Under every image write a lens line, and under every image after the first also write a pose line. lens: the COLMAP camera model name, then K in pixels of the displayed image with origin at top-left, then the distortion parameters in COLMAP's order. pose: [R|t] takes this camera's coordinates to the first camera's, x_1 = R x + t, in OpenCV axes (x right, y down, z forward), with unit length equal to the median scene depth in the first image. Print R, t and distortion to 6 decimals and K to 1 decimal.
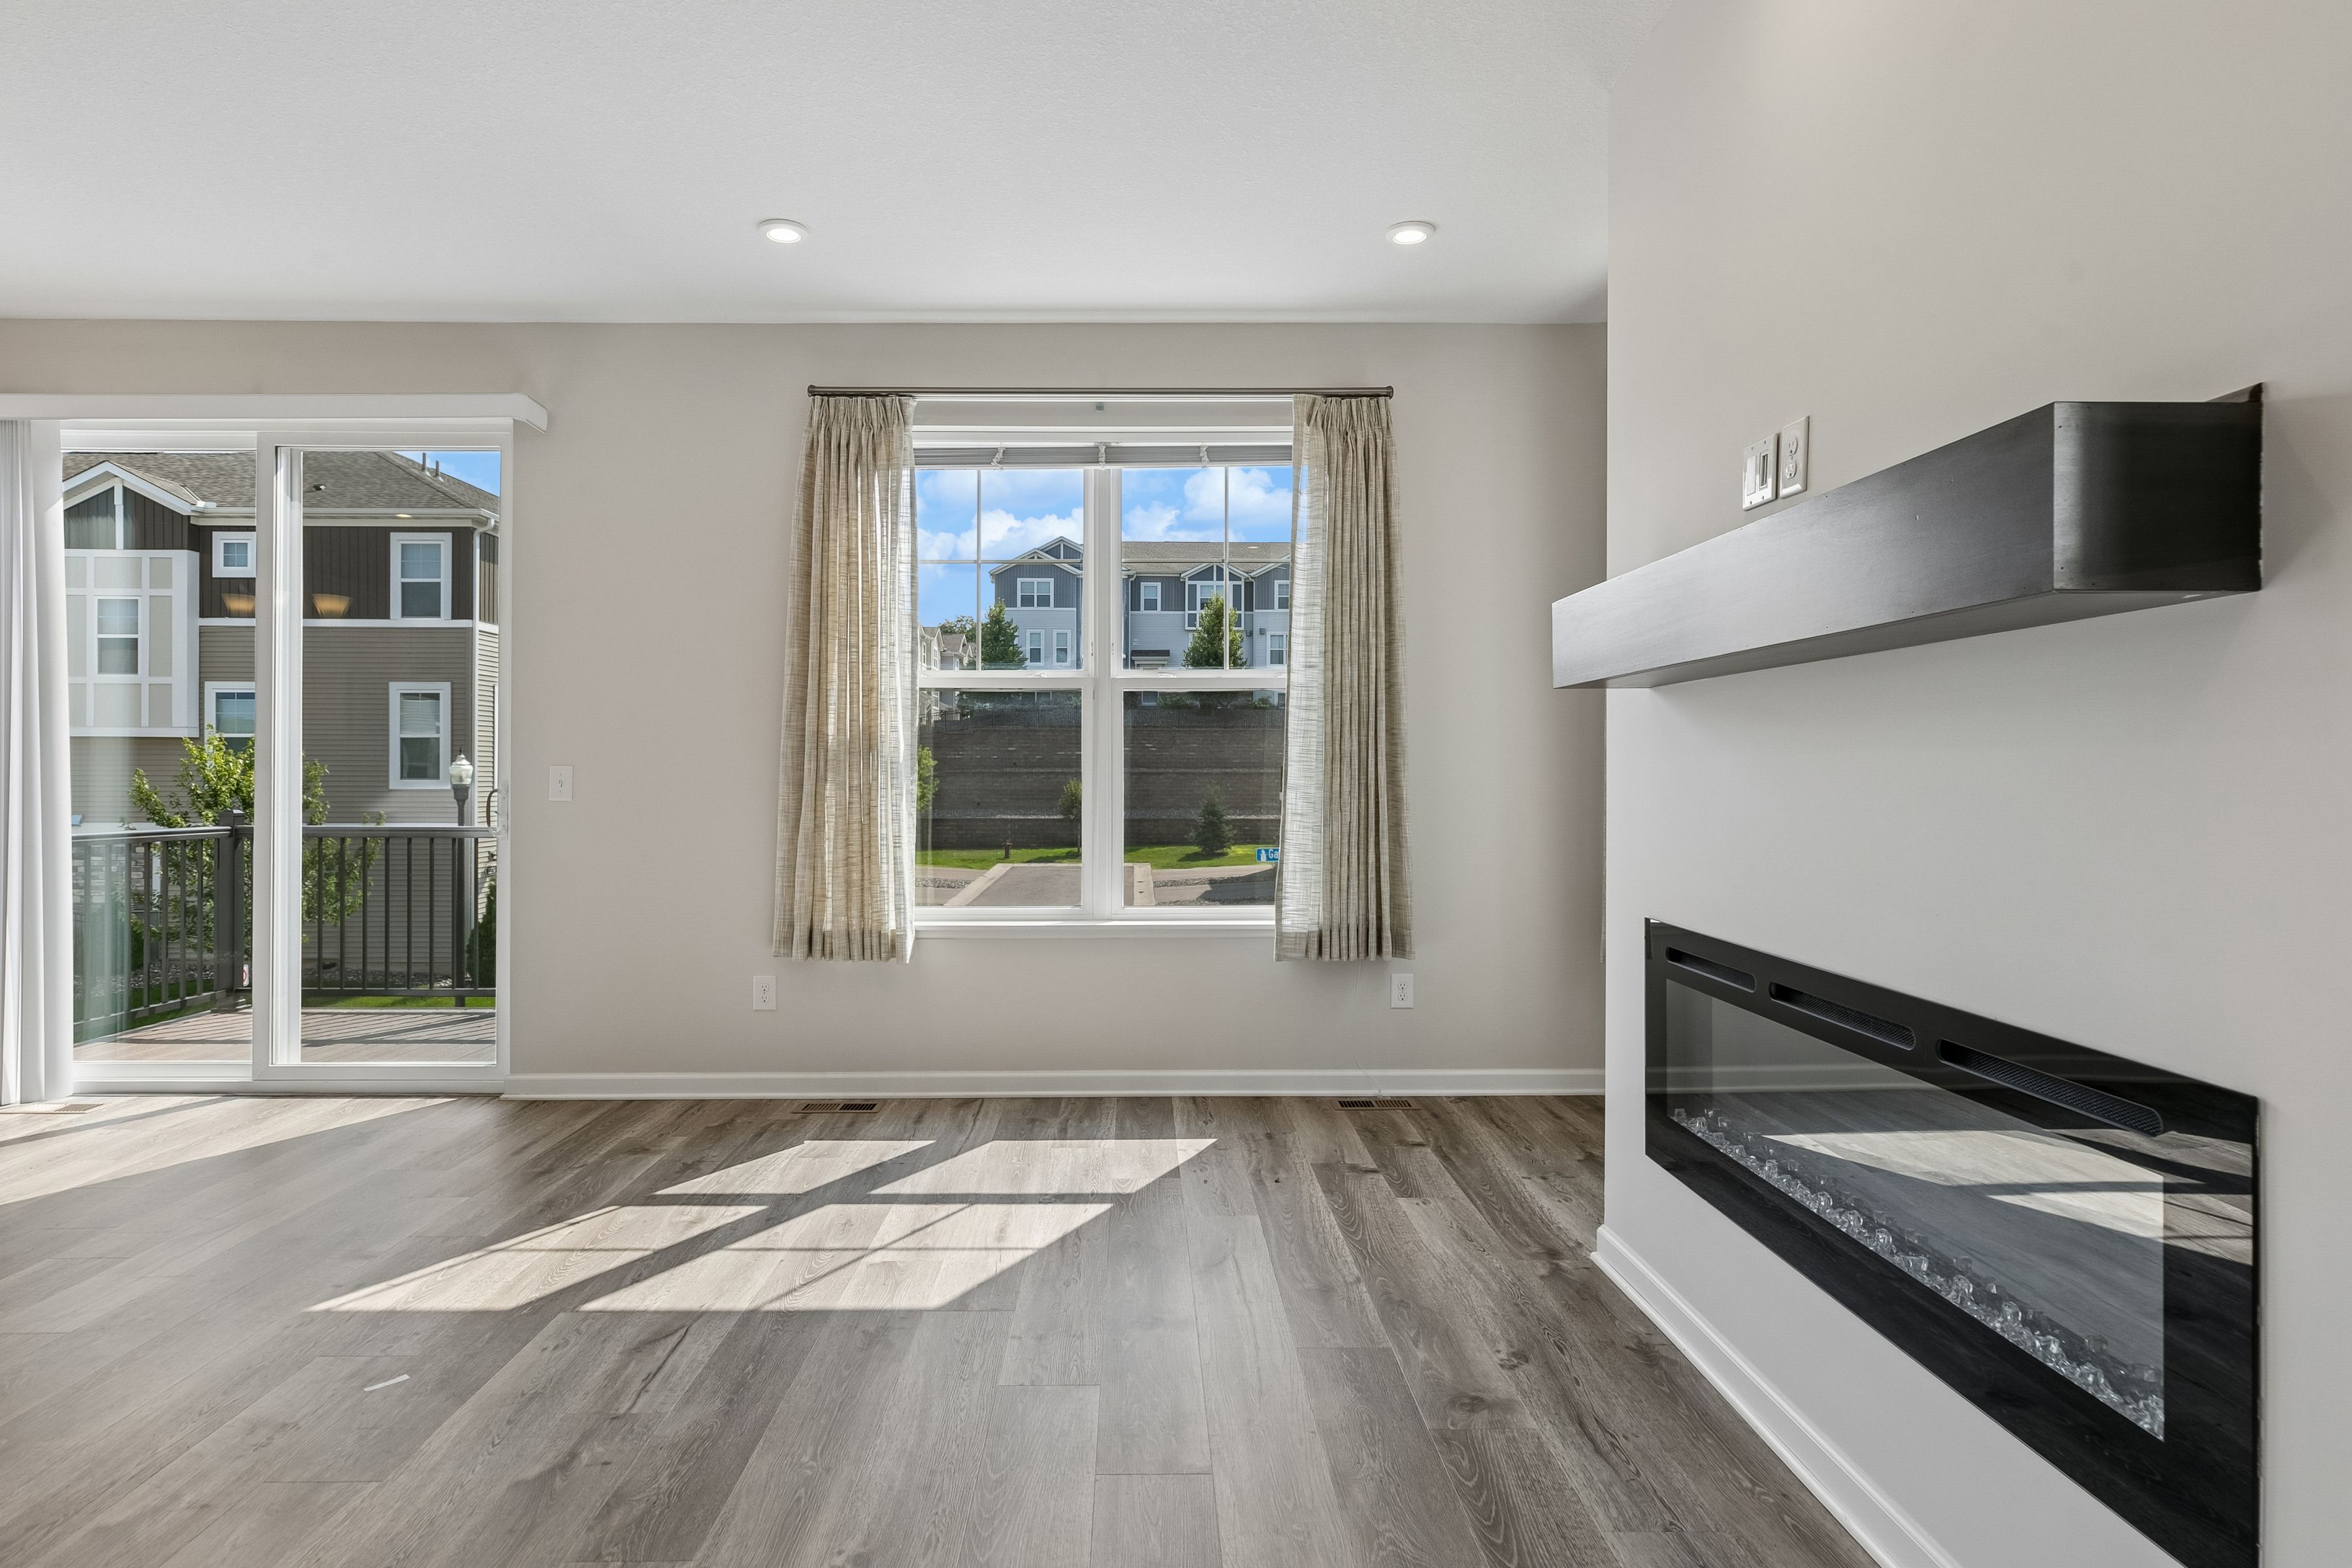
lens RADIAL K [[1285.9, 0, 1144.8], [0, 1285.9, 773.5], [0, 0, 1]] dist [0.001078, -0.000159]
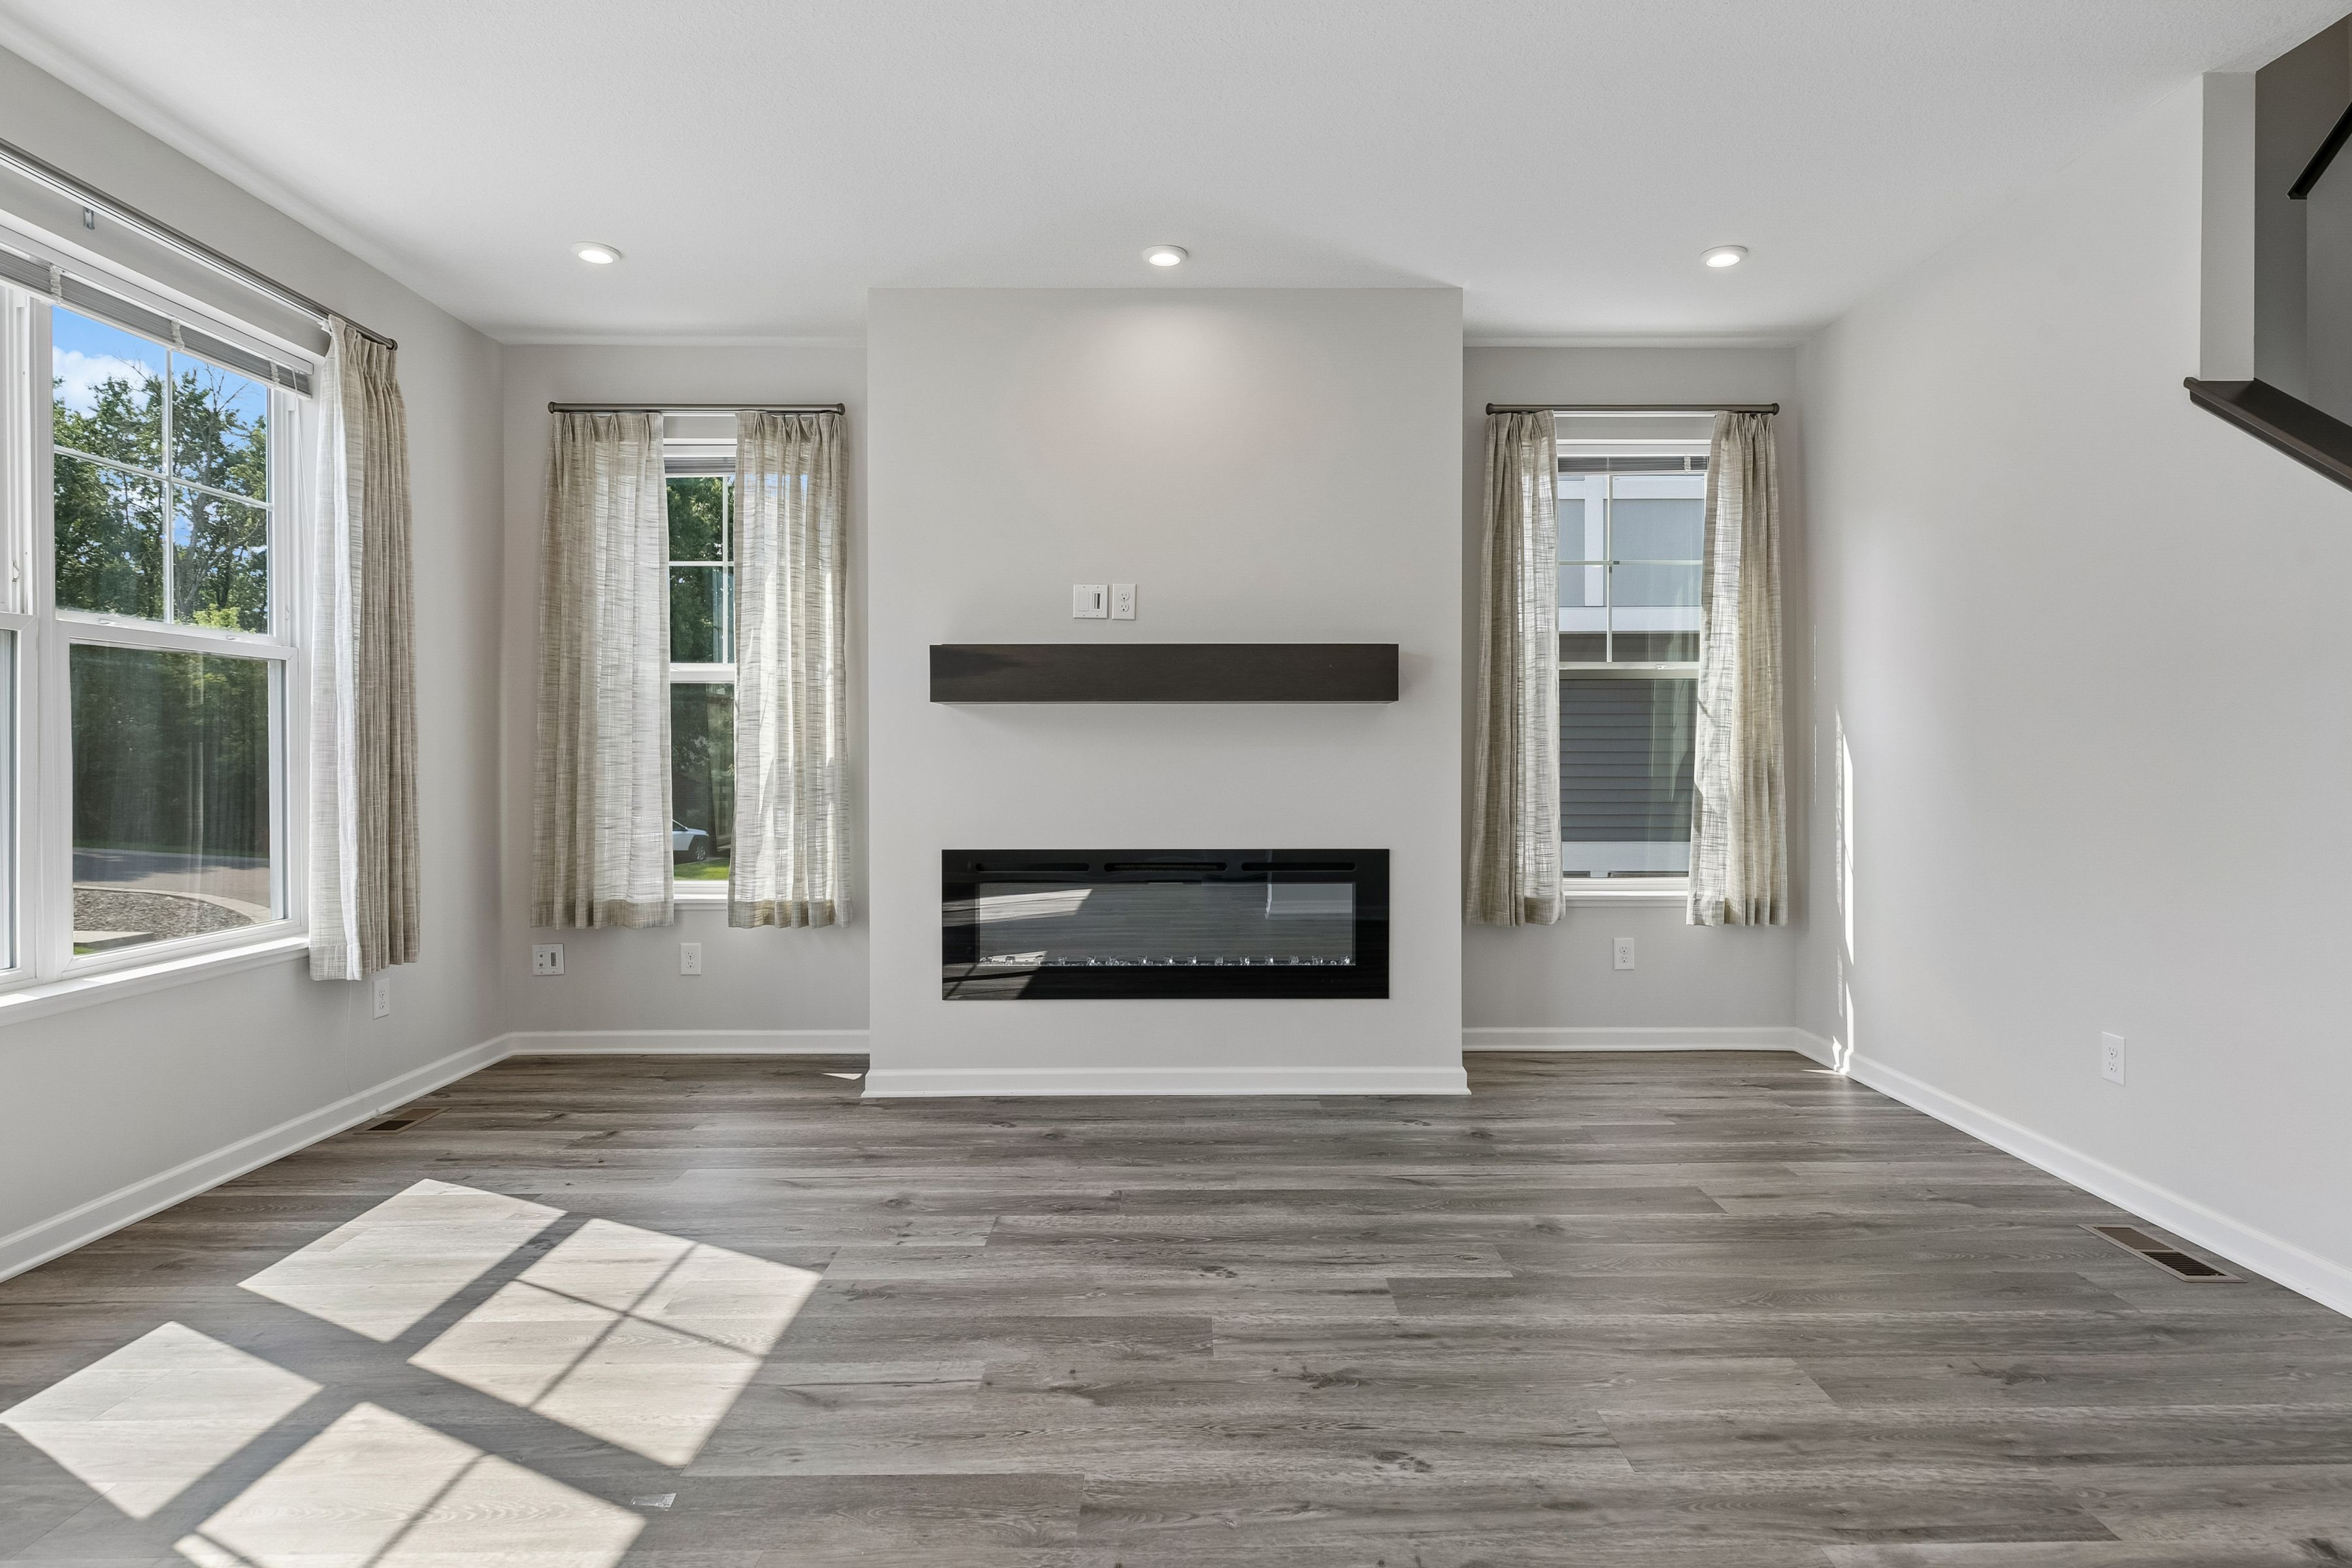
lens RADIAL K [[1276.2, 0, 1213.9], [0, 1276.2, 766.2], [0, 0, 1]] dist [0.000099, -0.000191]
pose [[-0.008035, -0.007506, 0.999940, -0.931133], [0.006225, 0.999952, 0.007556, 0.000121], [-0.999948, 0.006286, -0.007988, 0.537278]]
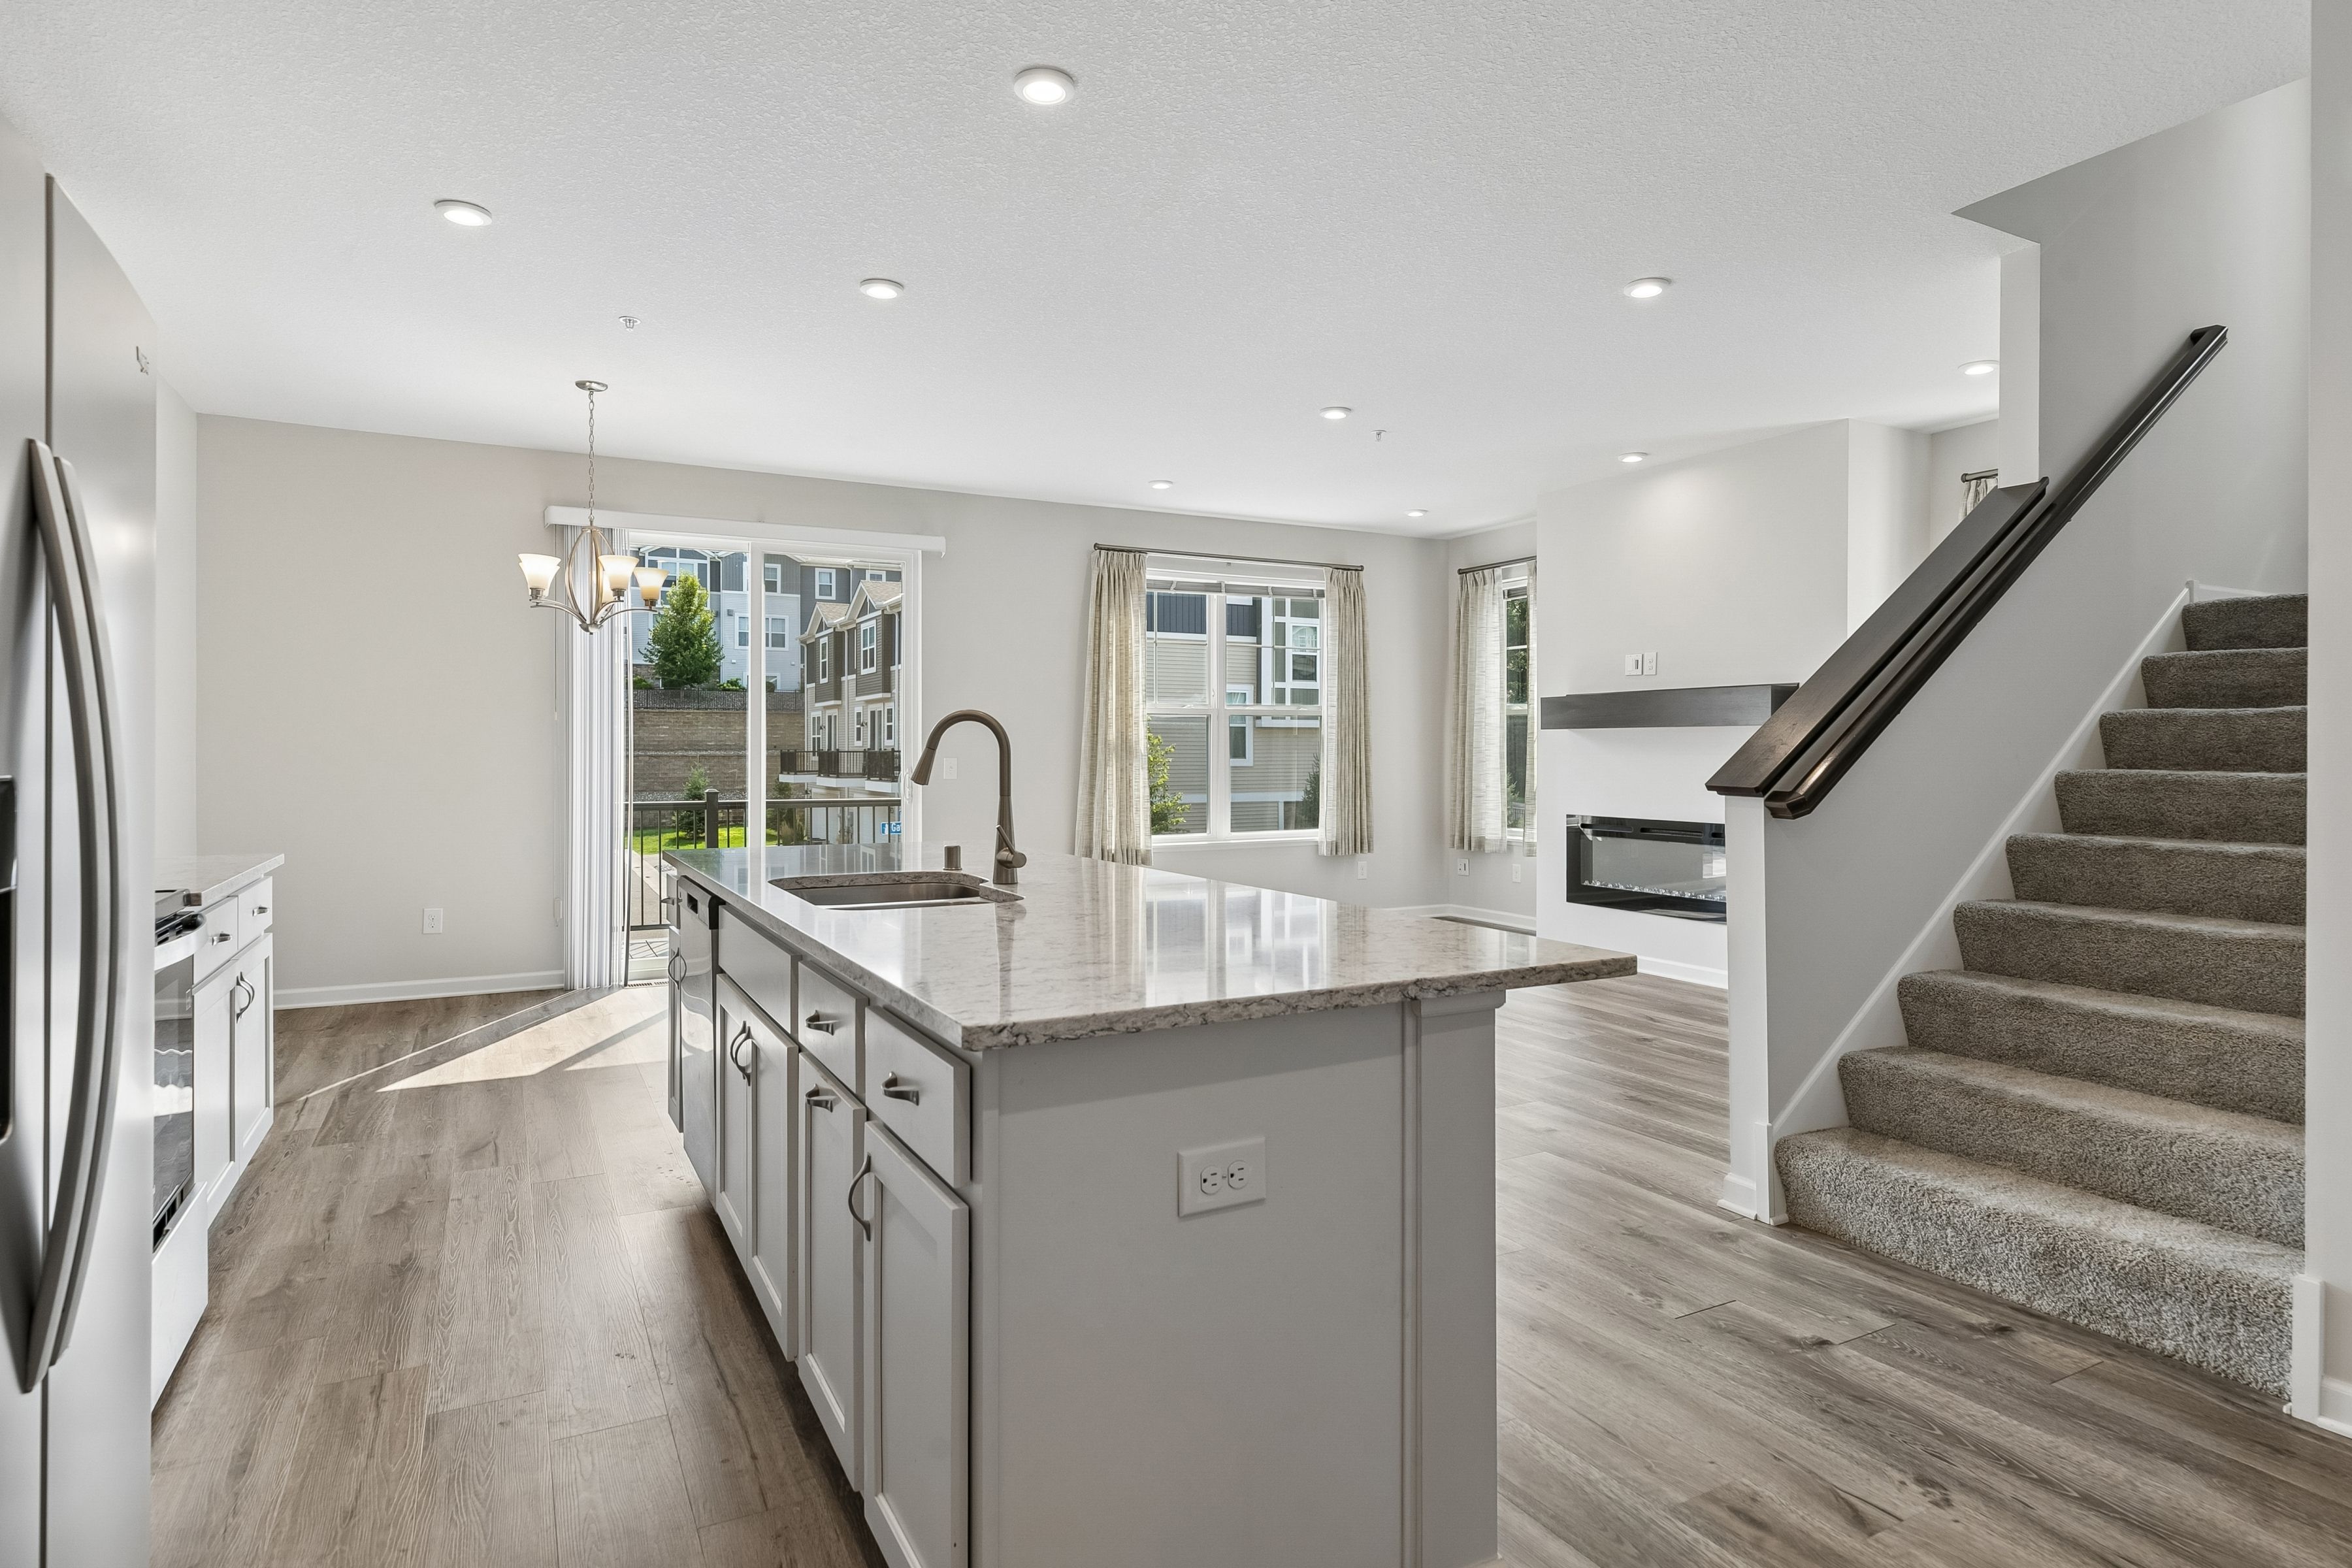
lens RADIAL K [[1282.4, 0, 1205.1], [0, 1282.4, 755.0], [0, 0, 1]] dist [0.003646, 0.000430]
pose [[0.877437, -0.002453, 0.479685, -1.239888], [0.002641, 0.999996, 0.000283, -0.012114], [-0.479684, 0.001019, 0.877441, -0.788236]]
